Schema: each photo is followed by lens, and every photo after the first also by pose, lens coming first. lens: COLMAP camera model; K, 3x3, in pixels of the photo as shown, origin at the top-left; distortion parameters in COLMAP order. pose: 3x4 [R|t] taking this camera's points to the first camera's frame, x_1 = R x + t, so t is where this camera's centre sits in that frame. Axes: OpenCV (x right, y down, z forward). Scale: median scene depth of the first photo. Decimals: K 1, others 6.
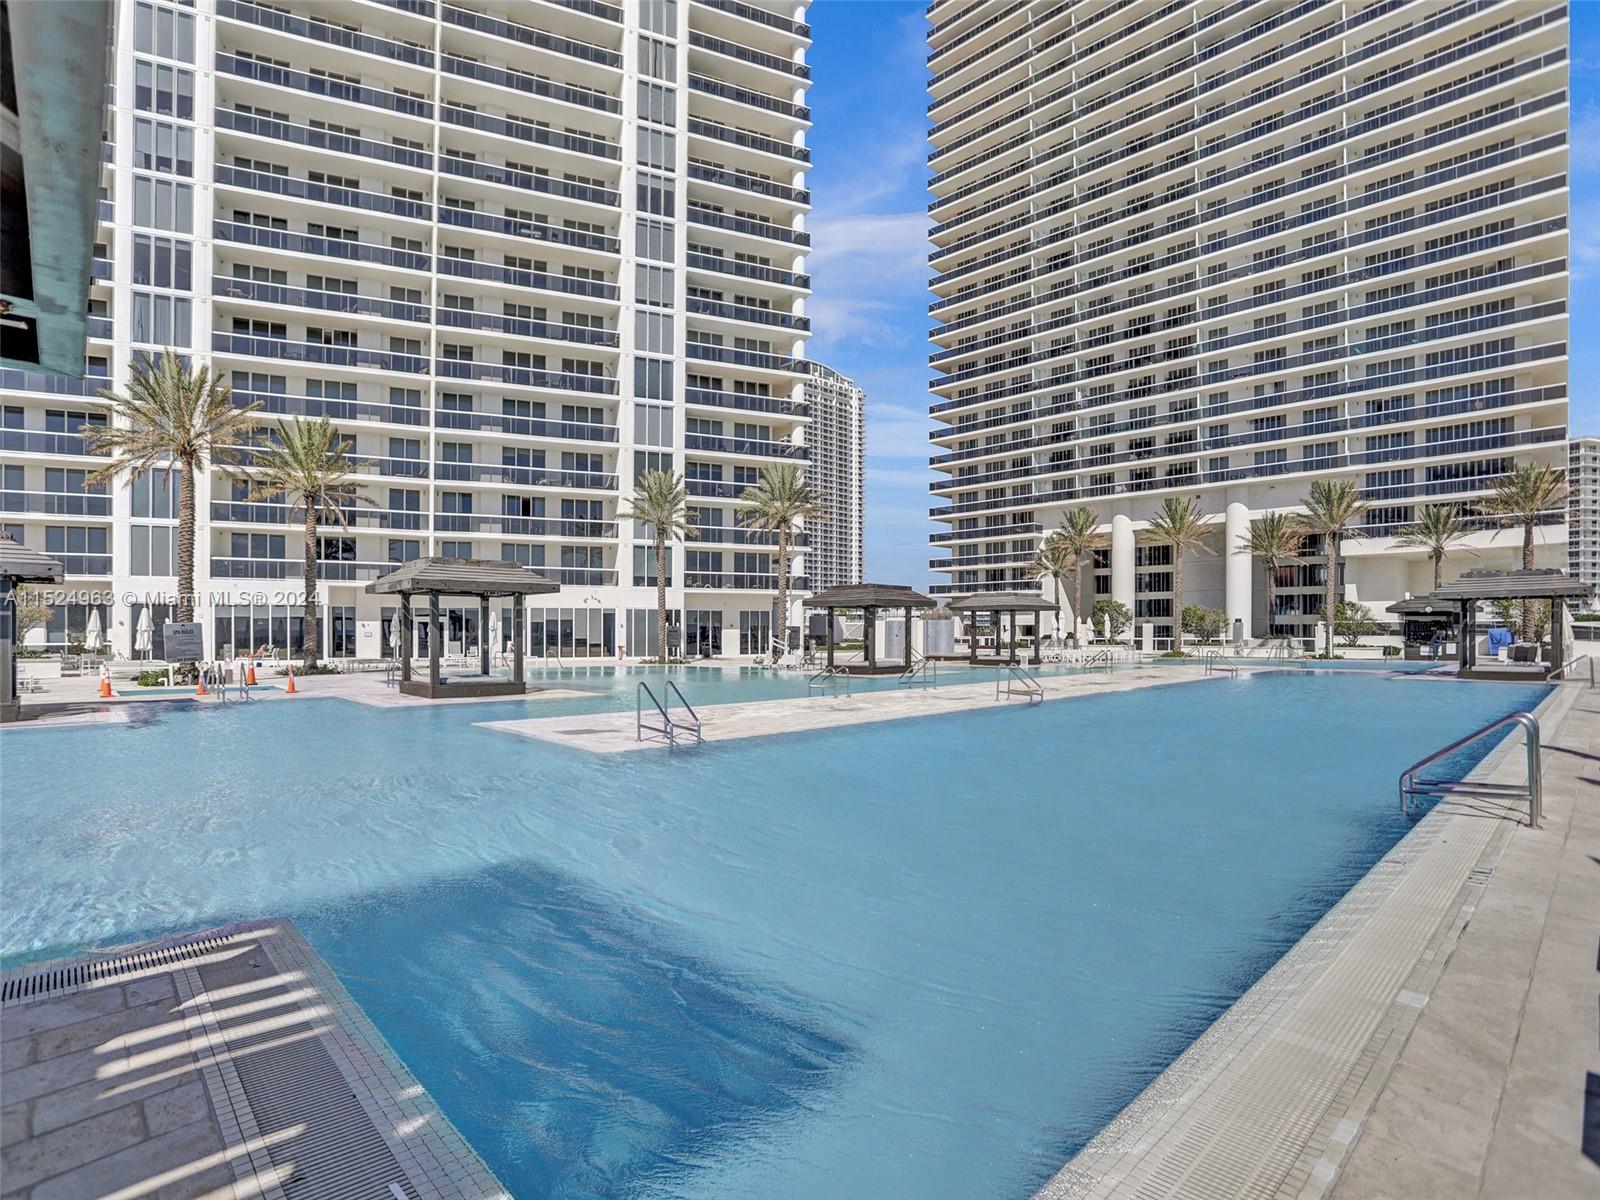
lens RADIAL K [[829.6, 0, 741.3], [0, 829.6, 614.0], [0, 0, 1]] dist [-0.075232, 0.031863]
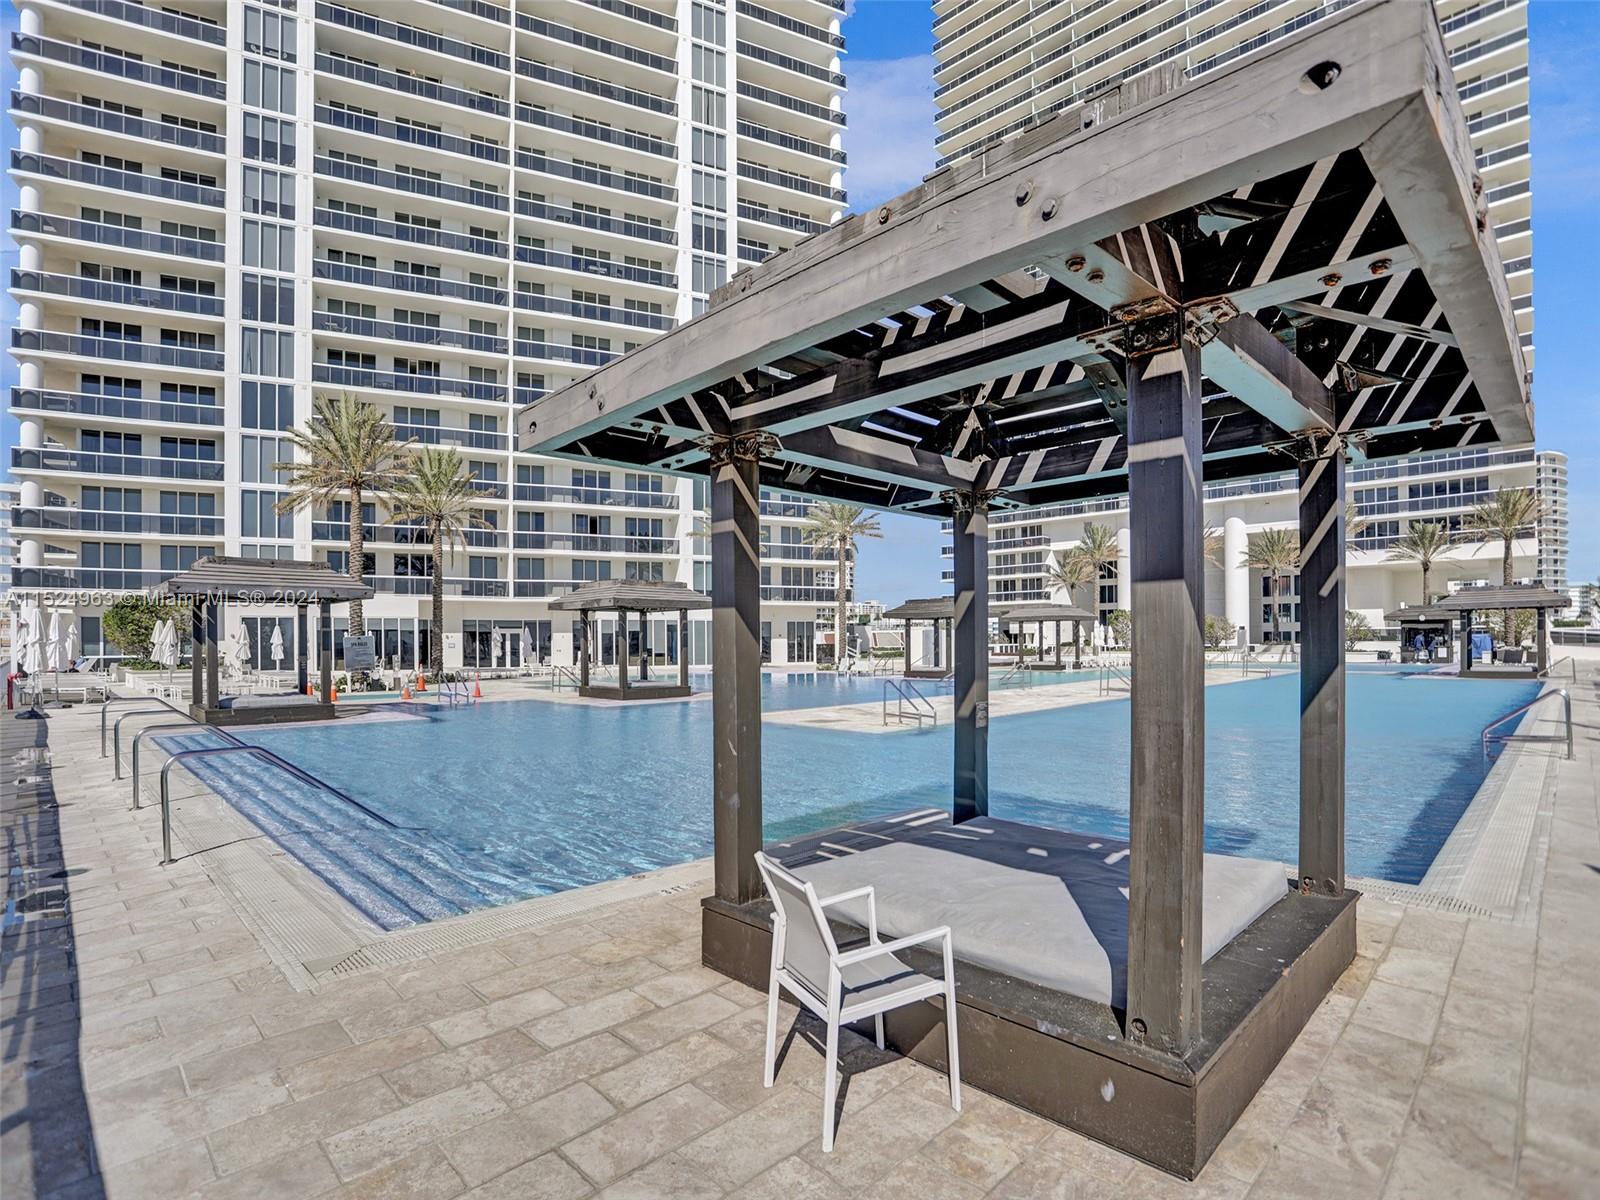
lens RADIAL K [[829.6, 0, 741.3], [0, 829.6, 614.0], [0, 0, 1]] dist [-0.075232, 0.031863]
pose [[0.999699, -0.004431, 0.024145, -0.094999], [0.004699, 0.999928, -0.011058, -0.002029], [-0.024095, 0.011168, 0.999647, -0.074063]]
